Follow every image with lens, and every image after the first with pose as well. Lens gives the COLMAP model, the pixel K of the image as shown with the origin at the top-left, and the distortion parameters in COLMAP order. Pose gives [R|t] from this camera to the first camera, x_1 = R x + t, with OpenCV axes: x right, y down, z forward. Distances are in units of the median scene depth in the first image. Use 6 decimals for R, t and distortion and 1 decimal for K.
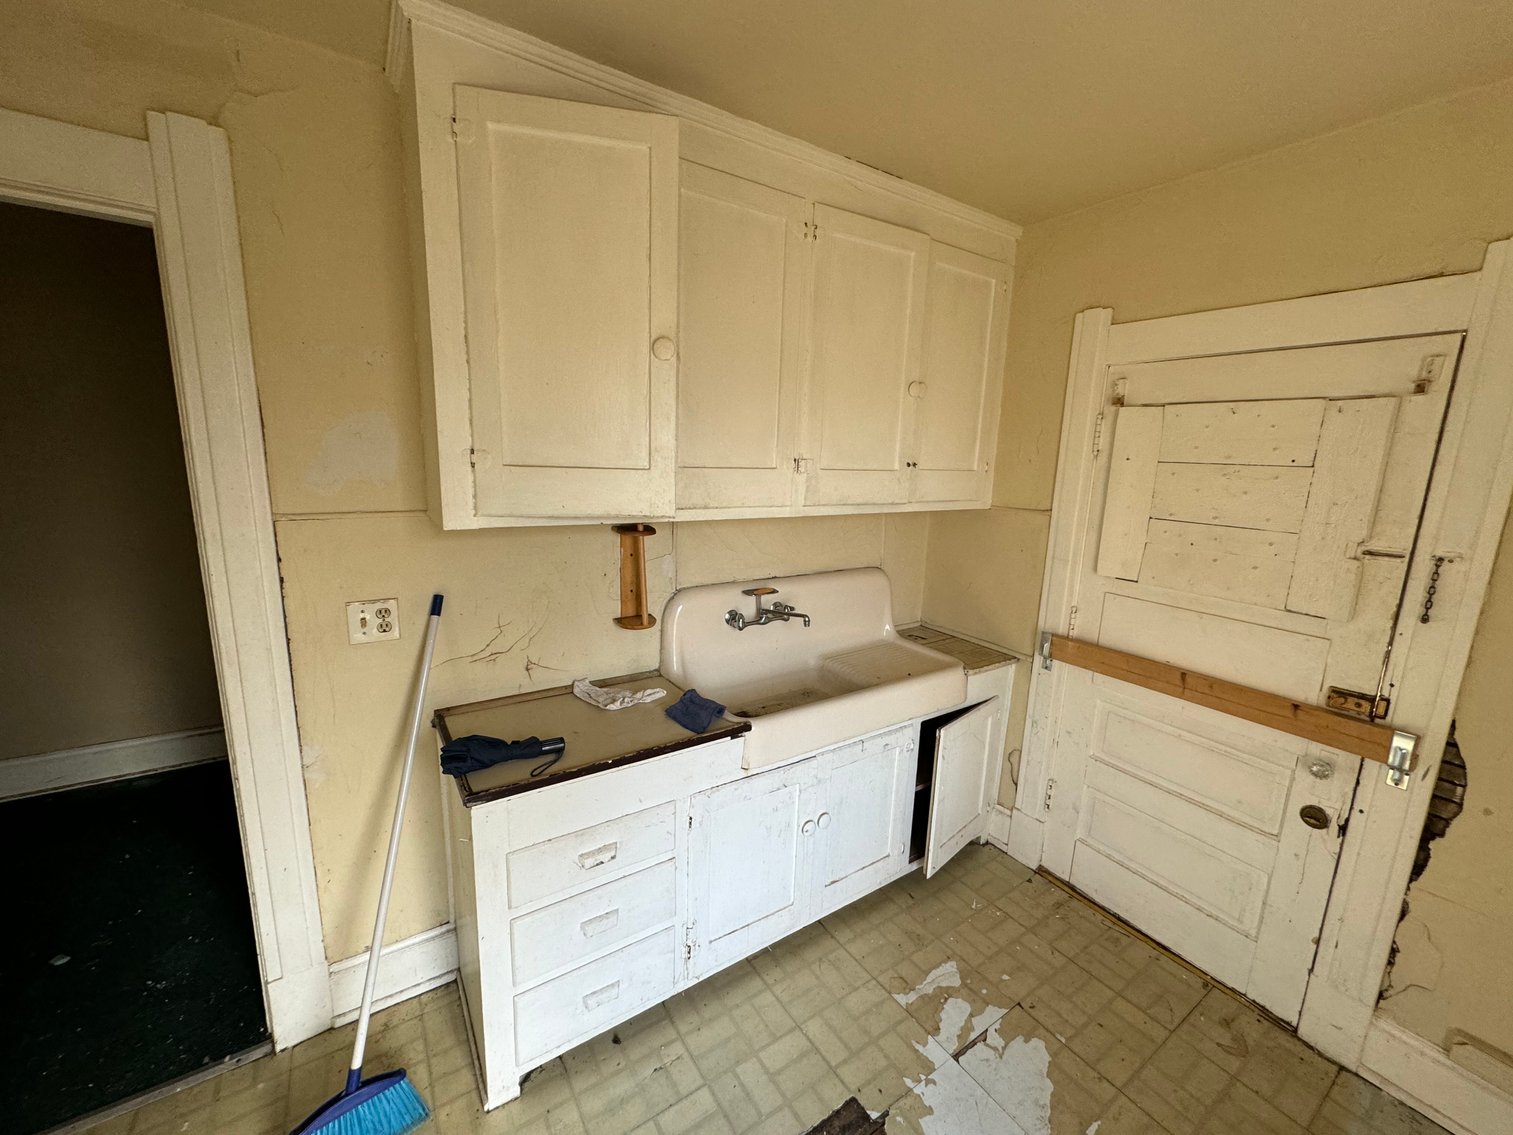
lens RADIAL K [[604.3, 0, 758.2], [0, 604.3, 567.3], [0, 0, 1]] dist [-0.002702, 0.000127]
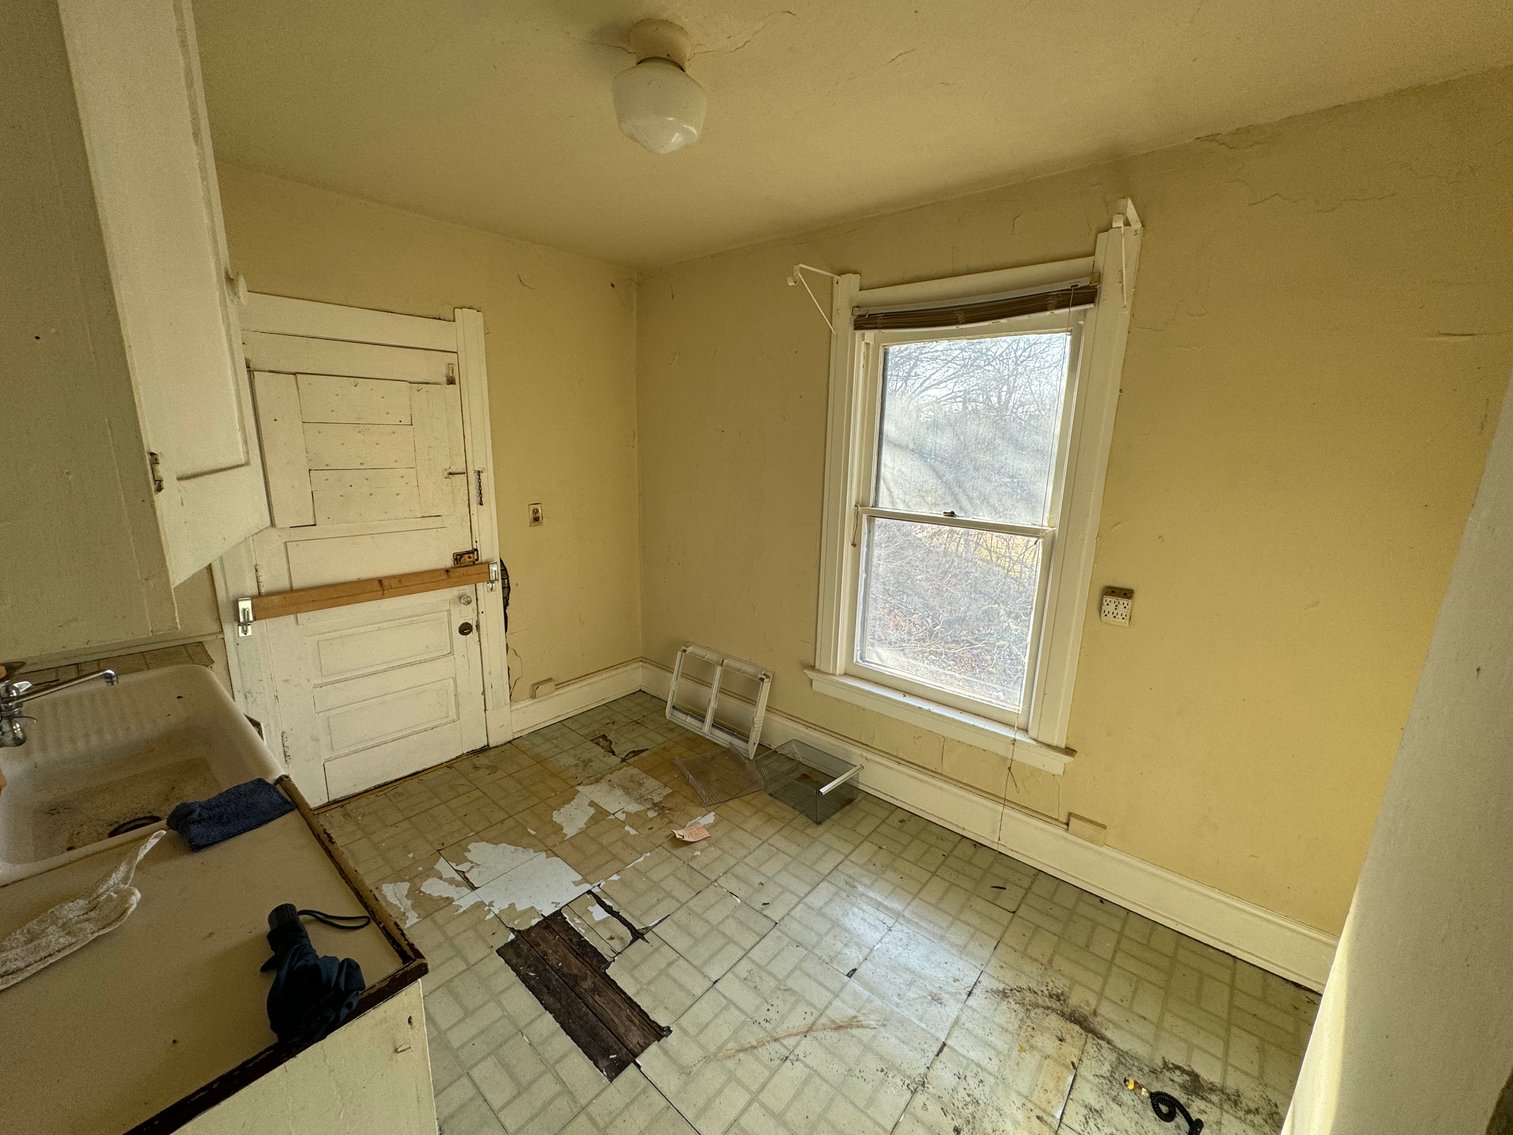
lens RADIAL K [[604.3, 0, 756.9], [0, 604.3, 568.6], [0, 0, 1]] dist [-0.002702, 0.000127]
pose [[-0.272880, -0.253699, 0.927994, -0.841856], [0.143883, 0.942991, 0.300109, -0.145142], [-0.951228, 0.215416, -0.220821, 0.527127]]
